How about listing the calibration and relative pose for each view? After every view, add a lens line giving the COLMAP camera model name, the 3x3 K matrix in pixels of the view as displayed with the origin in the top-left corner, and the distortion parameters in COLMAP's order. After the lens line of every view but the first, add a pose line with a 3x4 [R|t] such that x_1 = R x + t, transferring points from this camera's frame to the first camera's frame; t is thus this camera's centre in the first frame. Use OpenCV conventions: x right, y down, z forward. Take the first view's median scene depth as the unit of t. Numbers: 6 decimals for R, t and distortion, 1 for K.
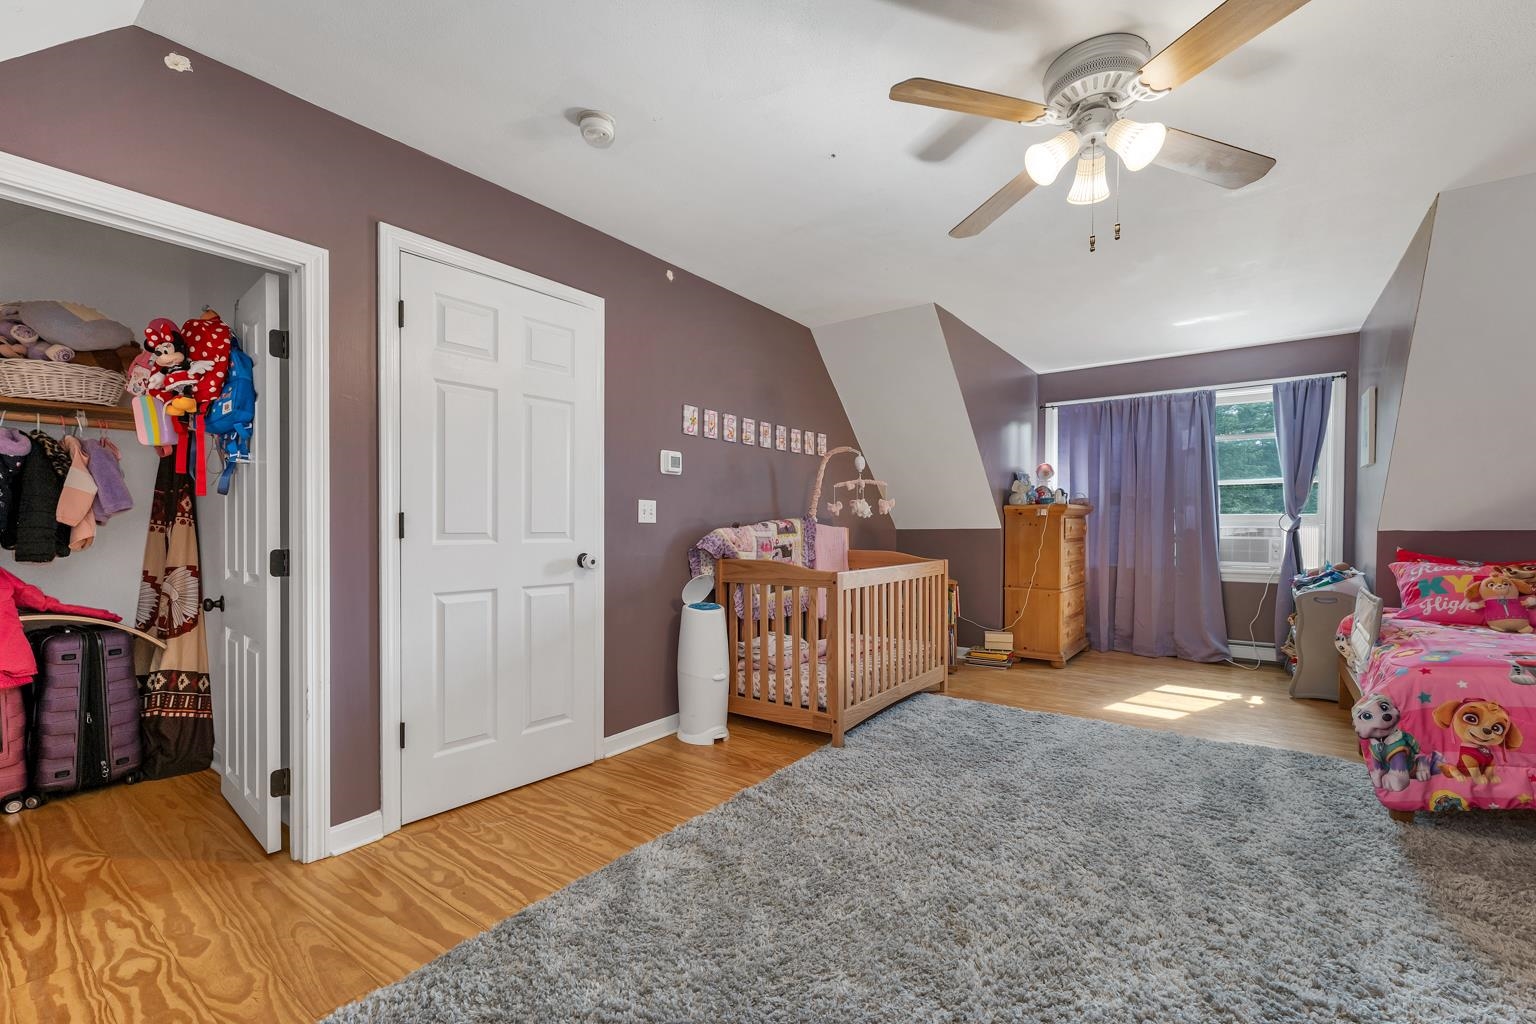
lens RADIAL K [[650.9, 0, 774.0], [0, 650.9, 523.4], [0, 0, 1]] dist [0.002664, 0.000039]
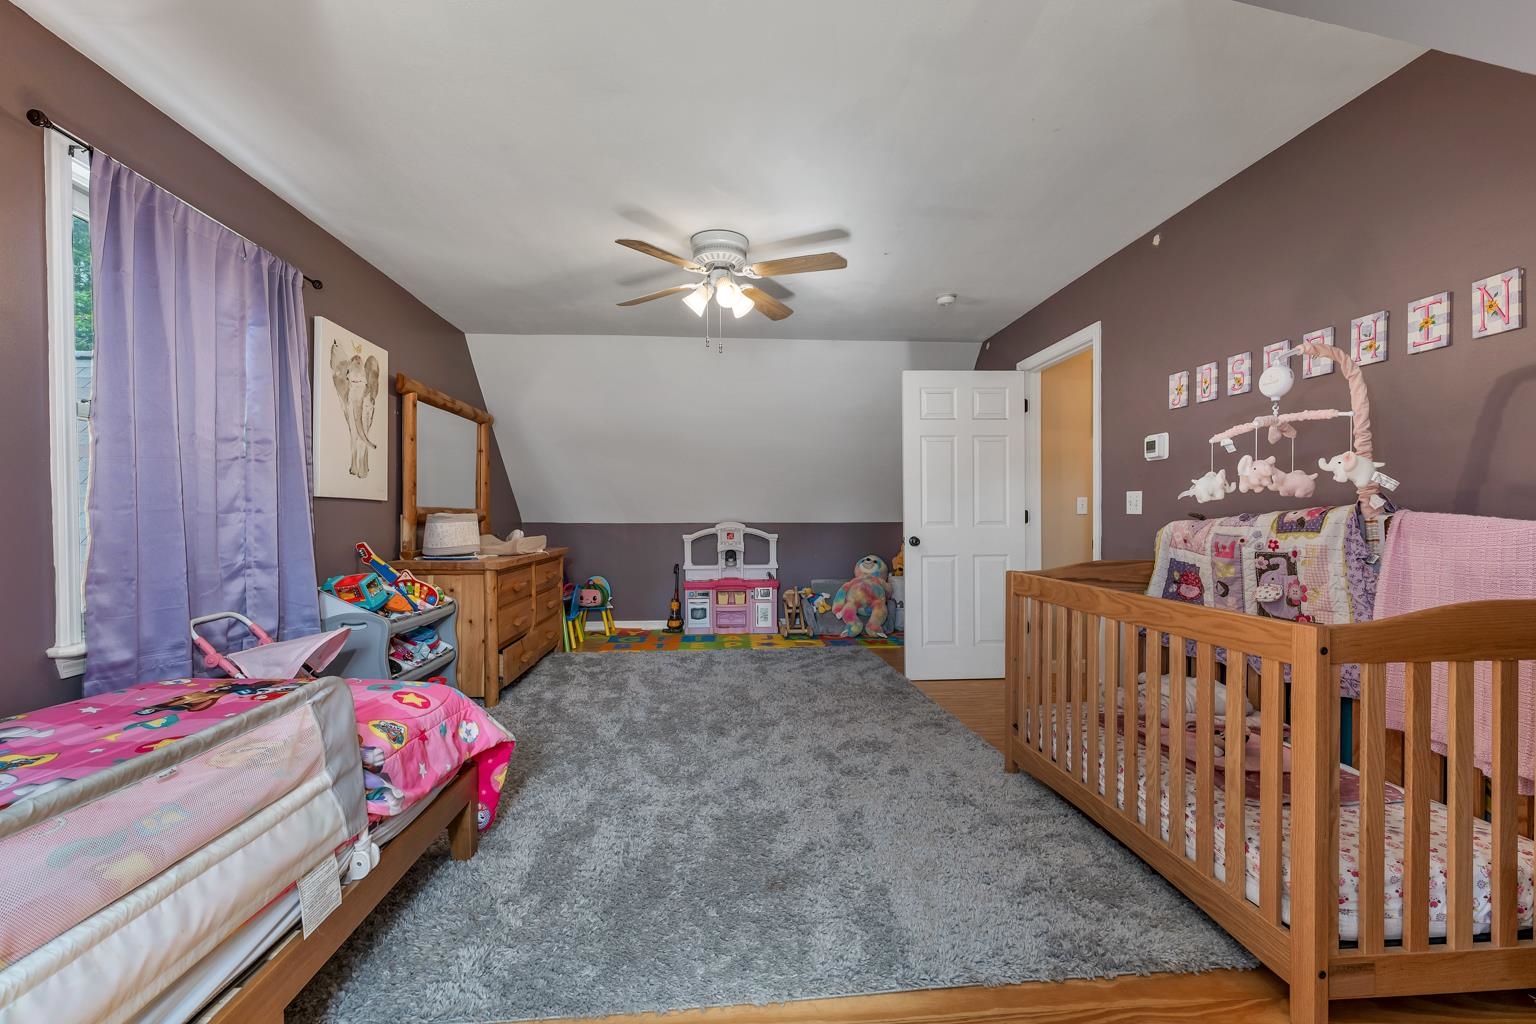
lens RADIAL K [[650.9, 0, 769.6], [0, 650.9, 521.9], [0, 0, 1]] dist [0.002664, 0.000039]
pose [[-0.759090, 0.008492, -0.650931, 0.760494], [0.006199, 0.999964, 0.005816, 0.001545], [0.650956, 0.000380, -0.759115, 1.210099]]
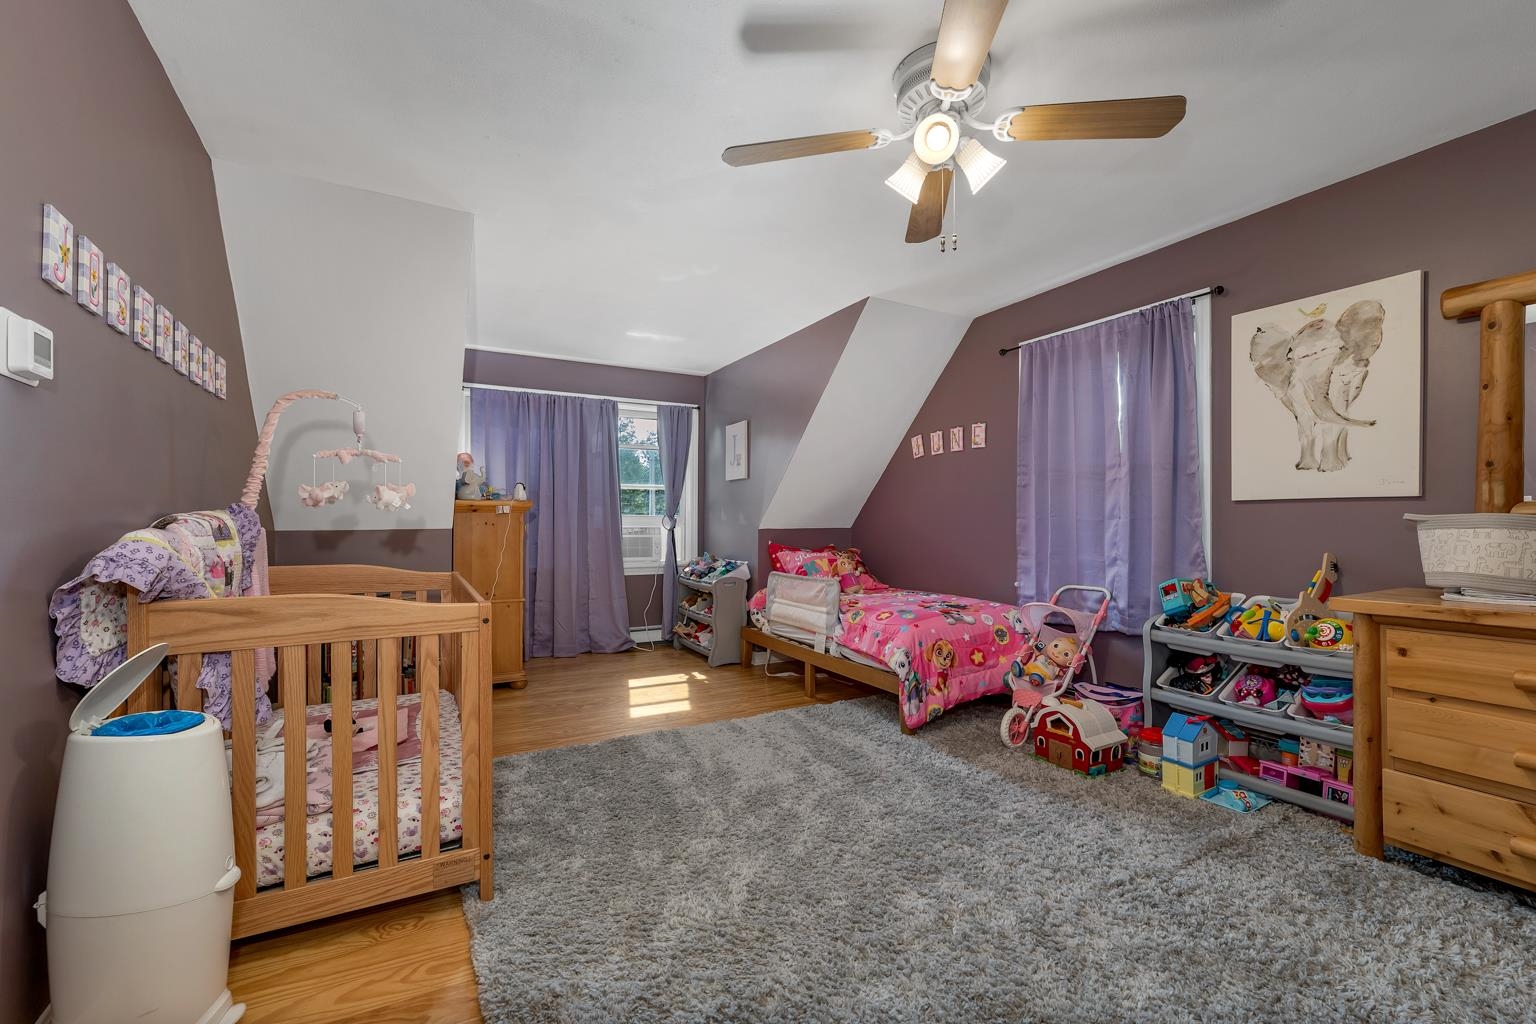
lens RADIAL K [[650.9, 0, 766.7], [0, 650.9, 516.0], [0, 0, 1]] dist [0.002664, 0.000039]
pose [[0.427795, 0.013712, 0.903772, -0.276845], [-0.002973, 0.999901, -0.013764, 0.003280], [-0.903871, 0.003201, 0.427793, 0.426074]]
